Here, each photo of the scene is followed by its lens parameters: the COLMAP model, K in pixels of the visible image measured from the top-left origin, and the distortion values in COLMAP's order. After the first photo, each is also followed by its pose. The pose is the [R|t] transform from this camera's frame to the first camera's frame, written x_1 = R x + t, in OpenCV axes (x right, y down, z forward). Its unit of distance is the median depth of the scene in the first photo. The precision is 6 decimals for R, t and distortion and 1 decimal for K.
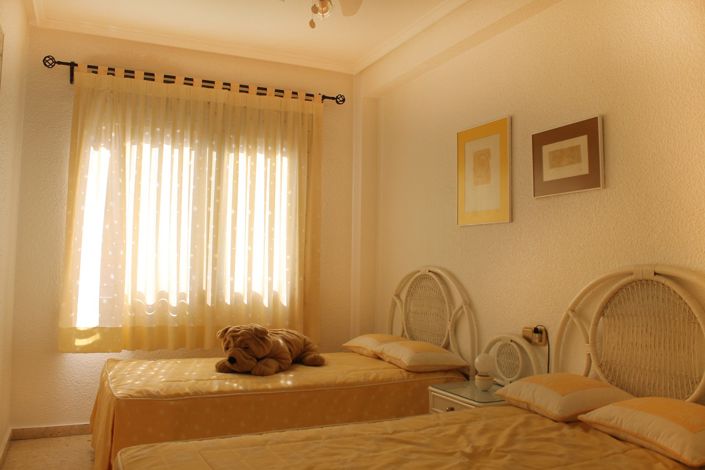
lens RADIAL K [[595.8, 0, 348.4], [0, 595.8, 236.9], [0, 0, 1]] dist [-0.161804, 0.136752]
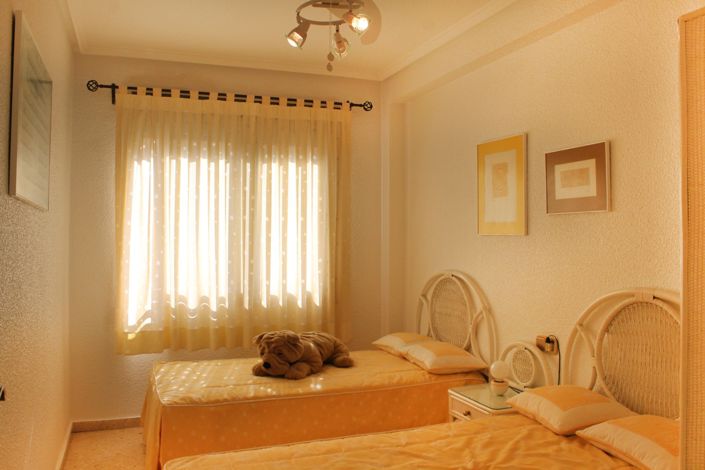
lens RADIAL K [[595.8, 0, 351.1], [0, 595.8, 232.5], [0, 0, 1]] dist [-0.161804, 0.136752]
pose [[0.997489, -0.013709, -0.069476, 0.034044], [0.016864, 0.998844, 0.045020, -0.075702], [0.068779, -0.046079, 0.996567, -0.060912]]
